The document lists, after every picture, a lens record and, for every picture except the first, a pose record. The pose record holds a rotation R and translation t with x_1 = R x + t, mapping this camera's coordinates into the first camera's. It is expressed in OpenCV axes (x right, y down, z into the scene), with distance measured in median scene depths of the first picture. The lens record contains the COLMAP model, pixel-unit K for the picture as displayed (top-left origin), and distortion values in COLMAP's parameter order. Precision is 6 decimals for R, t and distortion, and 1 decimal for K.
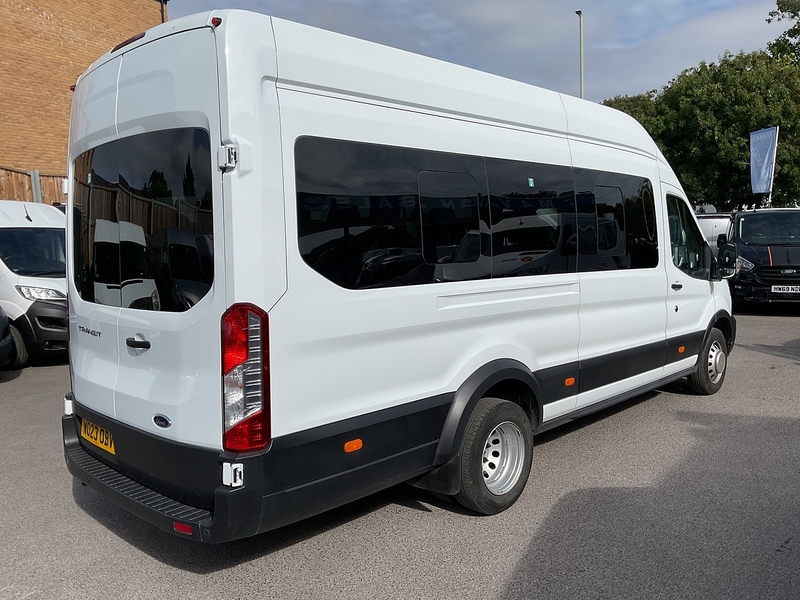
lens RADIAL K [[659.9, 0, 403.7], [0, 659.9, 304.0], [0, 0, 1]] dist [0.077244, -0.121713]
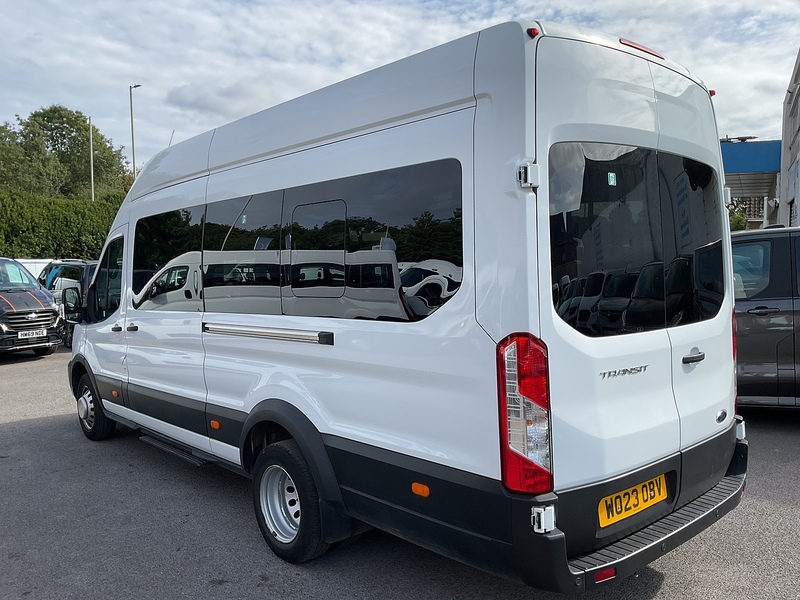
lens RADIAL K [[657.8, 0, 400.0], [0, 657.8, 300.0], [0, 0, 1]] dist [0.052199, -0.077269]
pose [[0.083513, -0.032912, 0.995963, -1.288552], [0.122216, 0.992248, 0.022541, -0.093985], [-0.988984, 0.119840, 0.086888, 1.204298]]
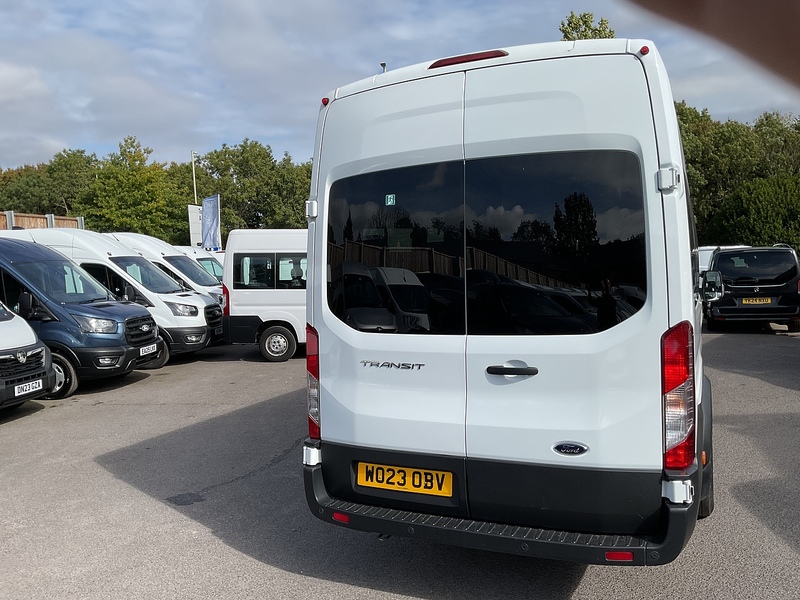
lens RADIAL K [[659.9, 0, 403.7], [0, 659.9, 304.0], [0, 0, 1]] dist [0.077244, -0.121713]
pose [[0.939161, -0.024956, 0.342570, -0.776654], [0.045075, 0.997686, -0.050895, 0.004358], [-0.340507, 0.063240, 0.938113, 0.141598]]
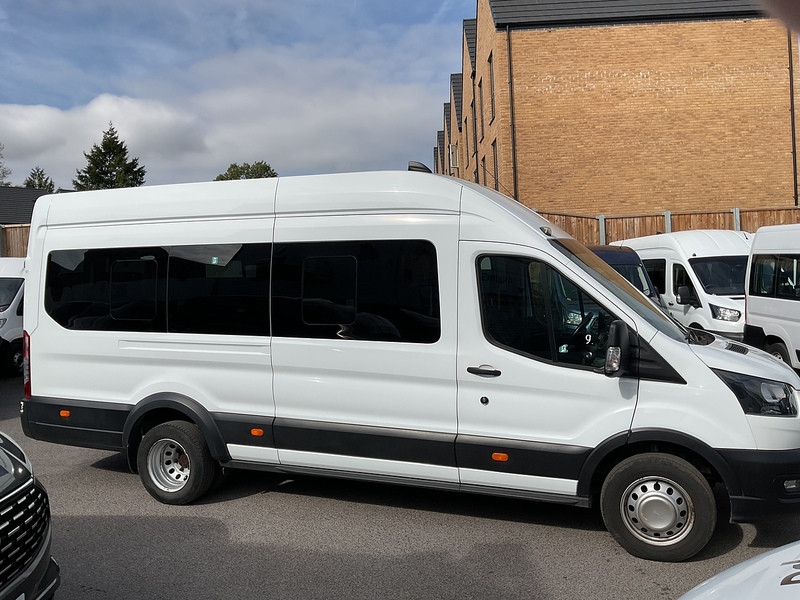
lens RADIAL K [[659.9, 0, 403.7], [0, 659.9, 304.0], [0, 0, 1]] dist [0.077244, -0.121713]
pose [[0.385376, 0.054201, -0.921166, 1.769113], [-0.080255, 0.996459, 0.025056, -0.191154], [0.919263, 0.064273, 0.388362, 0.999539]]
